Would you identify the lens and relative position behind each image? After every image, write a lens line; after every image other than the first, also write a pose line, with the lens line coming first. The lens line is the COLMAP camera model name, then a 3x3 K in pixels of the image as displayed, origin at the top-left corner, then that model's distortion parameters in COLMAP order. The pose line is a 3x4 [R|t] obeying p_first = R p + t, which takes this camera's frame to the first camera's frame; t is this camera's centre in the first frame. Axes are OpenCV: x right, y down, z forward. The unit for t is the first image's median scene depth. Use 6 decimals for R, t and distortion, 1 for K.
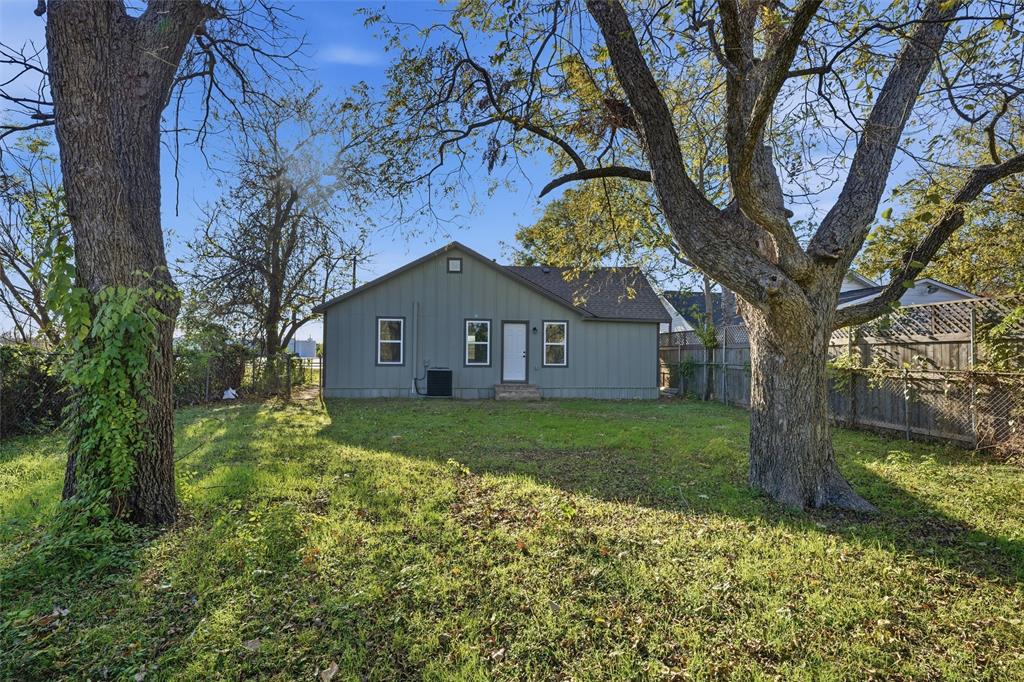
lens RADIAL K [[455.5, 0, 511.5], [0, 455.5, 340.9], [0, 0, 1]] dist [-0.000488, -0.000028]
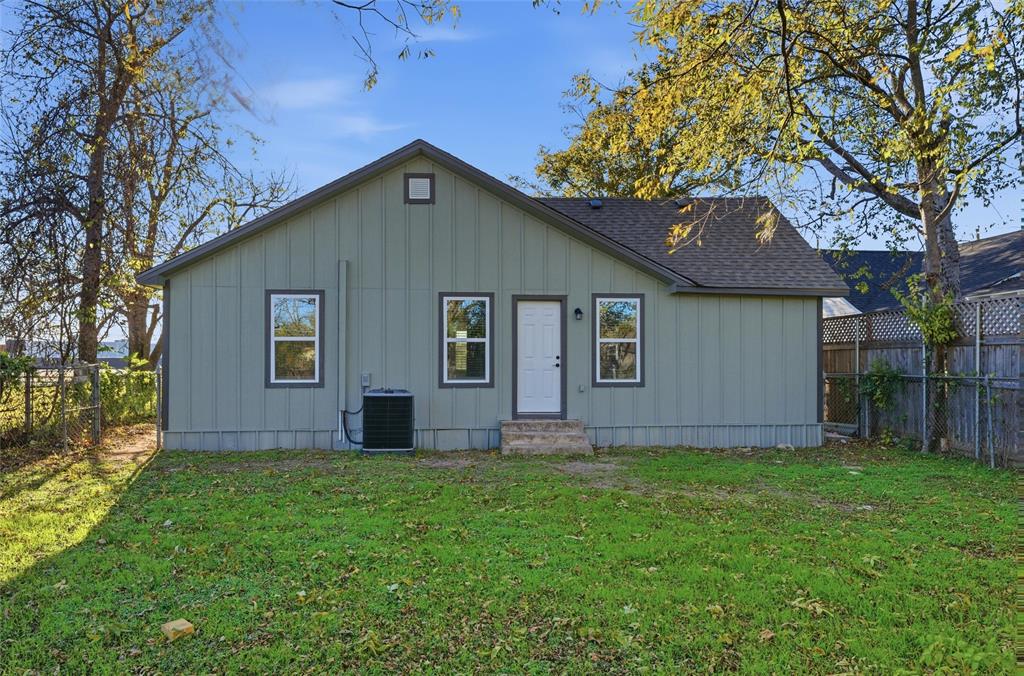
lens RADIAL K [[707.2, 0, 514.1], [0, 707.2, 339.8], [0, 0, 1]] dist [-0.004184, 0.000708]
pose [[0.999625, -0.011091, -0.025023, -0.000771], [0.011077, 0.999938, -0.000708, 0.005443], [0.025029, 0.000431, 0.999687, 0.210406]]
